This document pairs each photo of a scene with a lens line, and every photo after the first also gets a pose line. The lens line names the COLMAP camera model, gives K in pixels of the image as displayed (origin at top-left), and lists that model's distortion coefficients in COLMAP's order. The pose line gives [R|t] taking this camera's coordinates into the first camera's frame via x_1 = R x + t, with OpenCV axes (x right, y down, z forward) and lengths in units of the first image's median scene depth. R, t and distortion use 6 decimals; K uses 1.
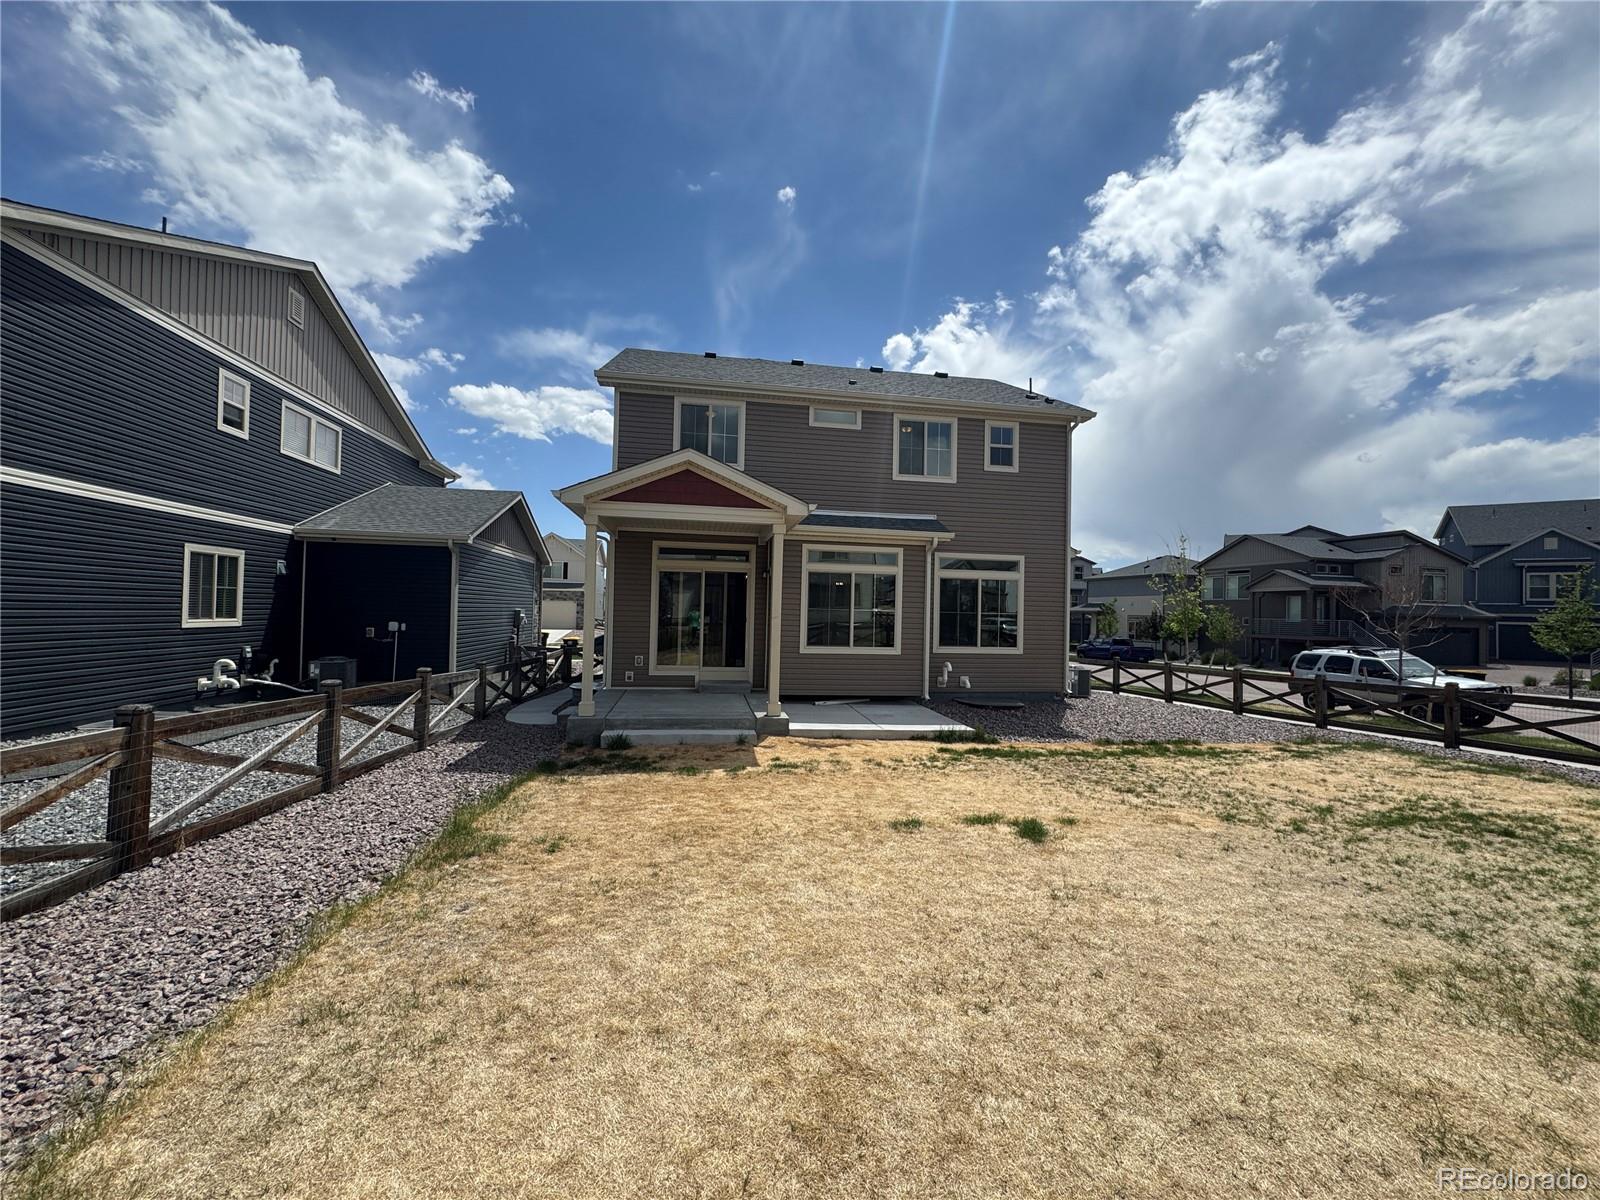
lens RADIAL K [[648.3, 0, 798.1], [0, 648.3, 600.0], [0, 0, 1]] dist [-0.002006, 0.001198]
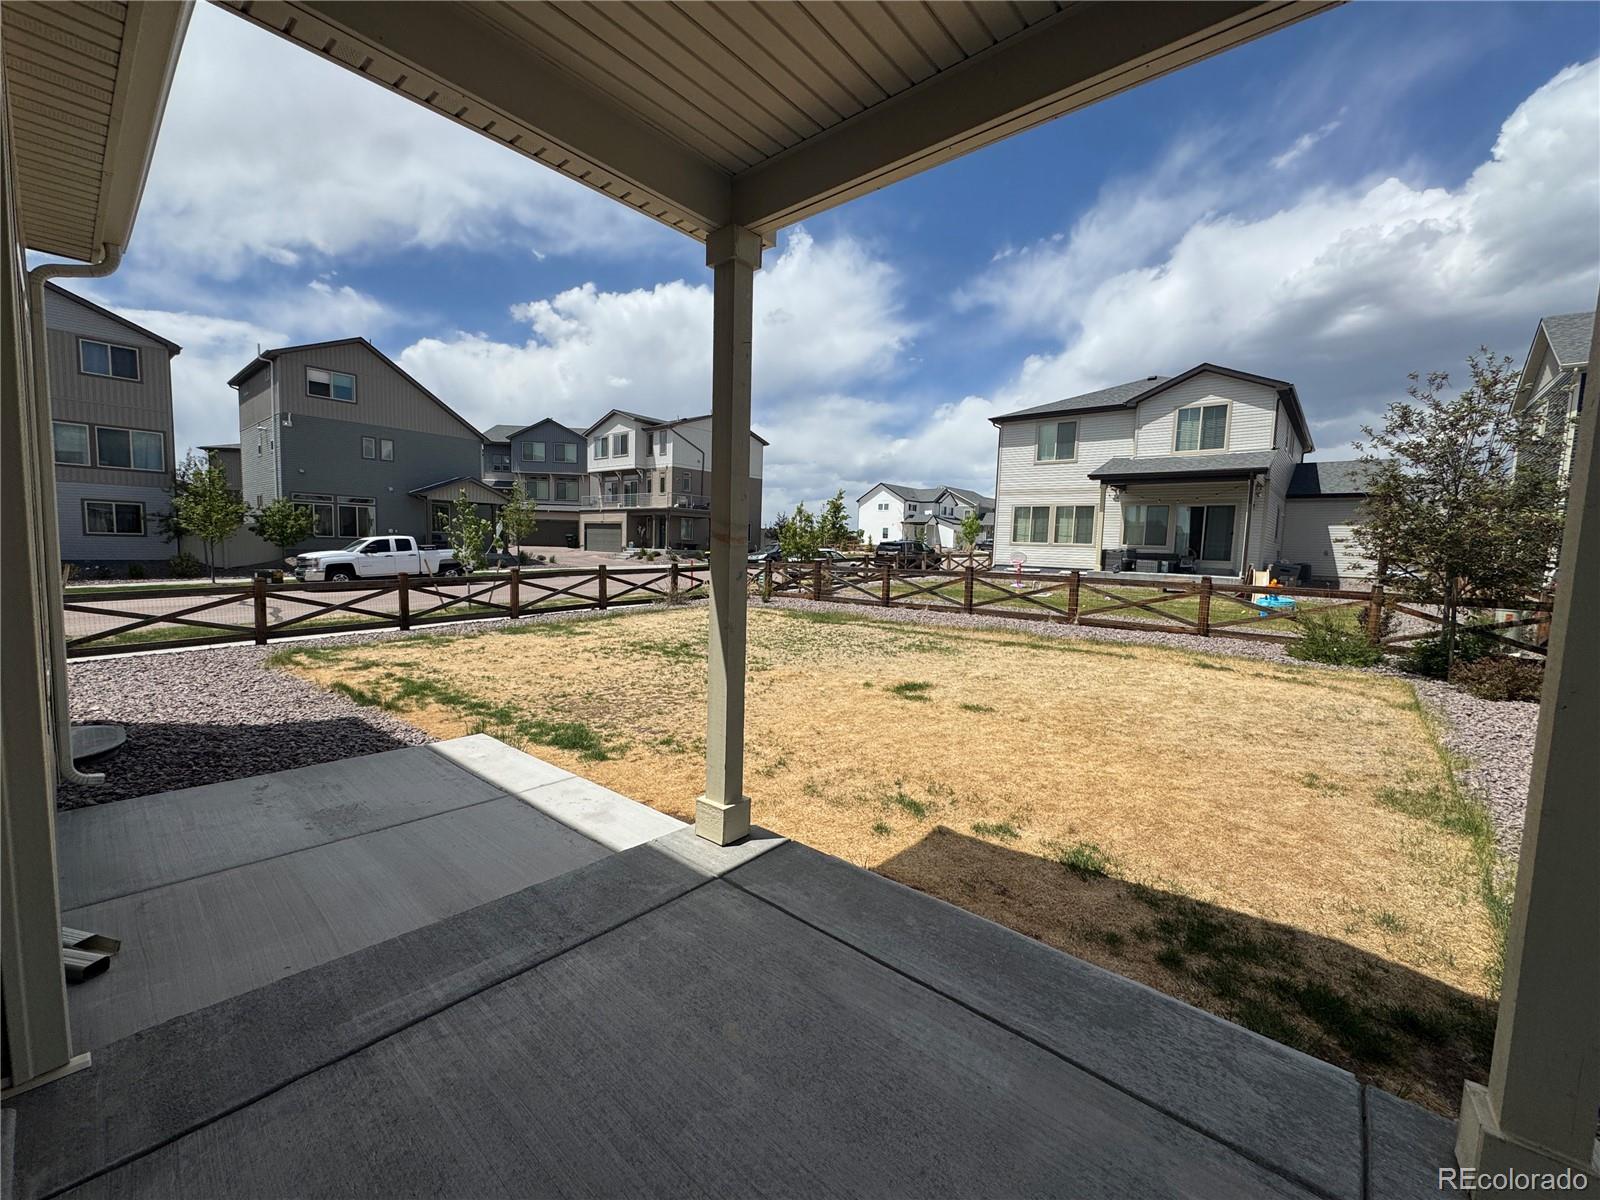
lens RADIAL K [[648.3, 0, 801.5], [0, 648.3, 600.3], [0, 0, 1]] dist [-0.002006, 0.001198]
pose [[-0.643786, -0.102523, 0.758307, -0.302447], [-0.051670, 0.994546, 0.090596, 0.035585], [-0.763459, 0.019143, -0.645572, 1.177053]]
